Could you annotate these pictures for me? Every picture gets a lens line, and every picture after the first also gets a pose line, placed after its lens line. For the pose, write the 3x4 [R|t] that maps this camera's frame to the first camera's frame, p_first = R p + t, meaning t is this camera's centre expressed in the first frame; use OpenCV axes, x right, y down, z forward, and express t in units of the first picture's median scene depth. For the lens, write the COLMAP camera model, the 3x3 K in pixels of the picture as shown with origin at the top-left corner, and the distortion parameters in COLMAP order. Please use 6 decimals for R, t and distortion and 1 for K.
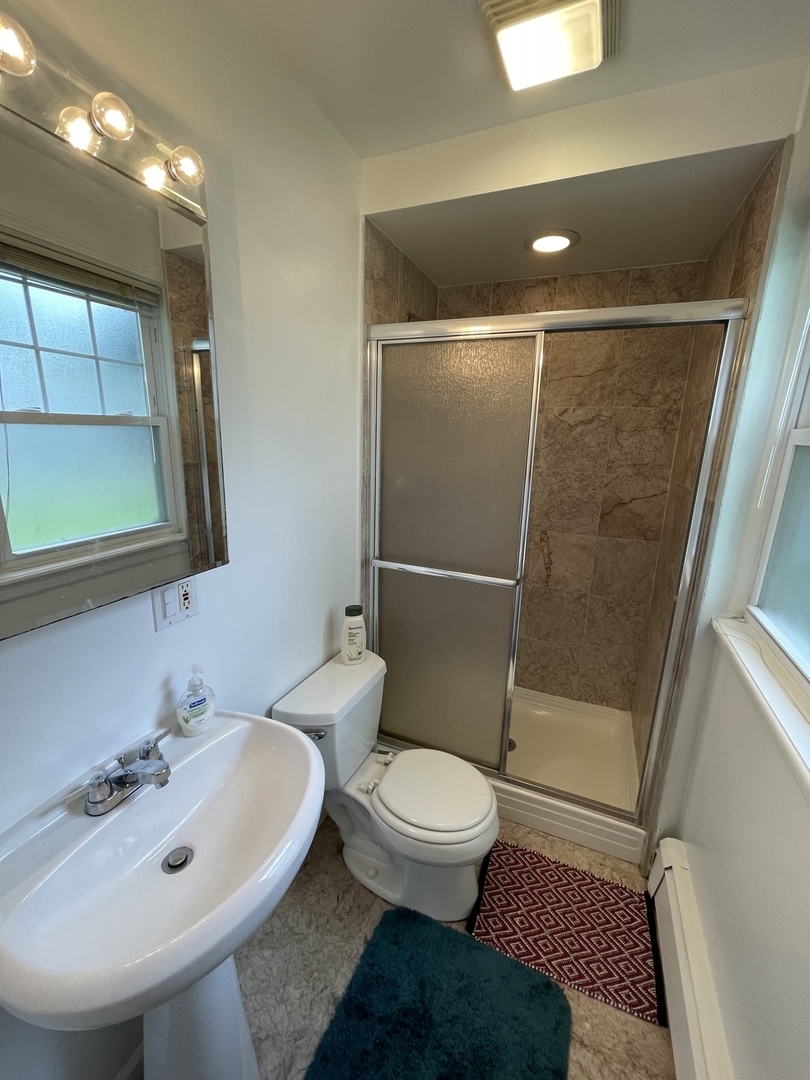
lens RADIAL K [[438.2, 0, 405.0], [0, 438.2, 540.0], [0, 0, 1]] dist [-0.001872, 0.000666]
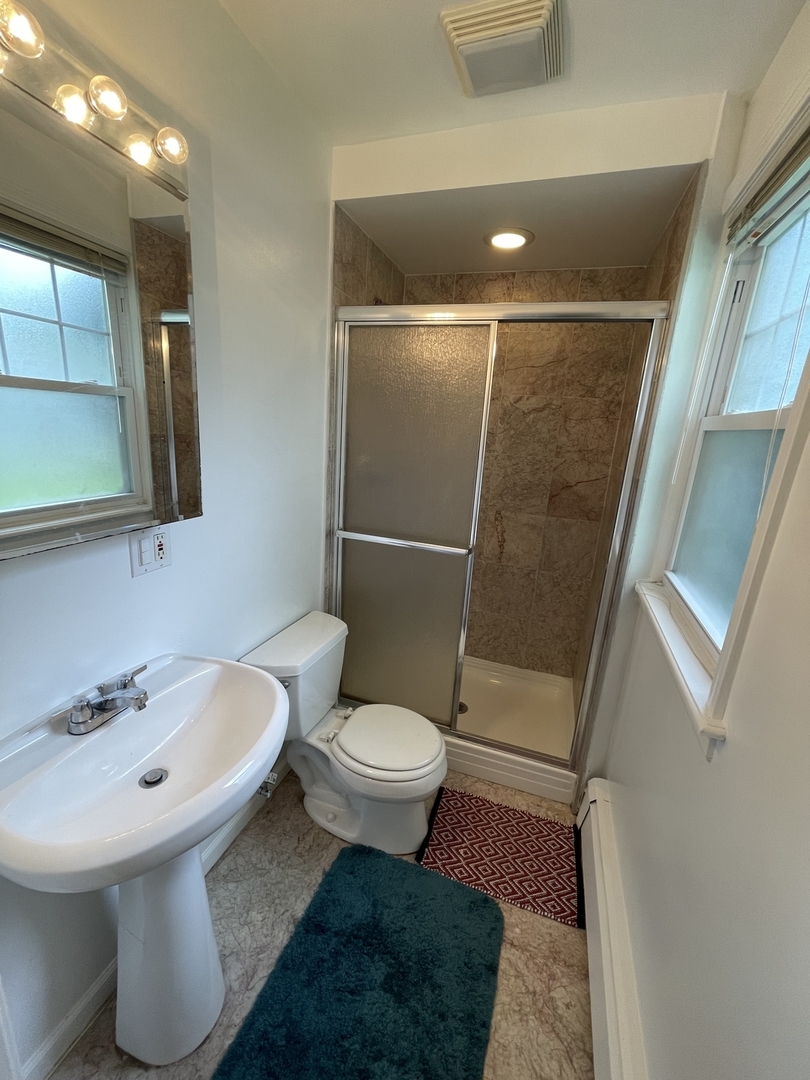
lens RADIAL K [[438.2, 0, 405.0], [0, 438.2, 540.0], [0, 0, 1]] dist [-0.001872, 0.000666]
pose [[0.996814, 0.018908, 0.077493, 0.011023], [-0.020420, 0.999615, 0.018764, 0.054535], [-0.077108, -0.020287, 0.996816, -0.083877]]
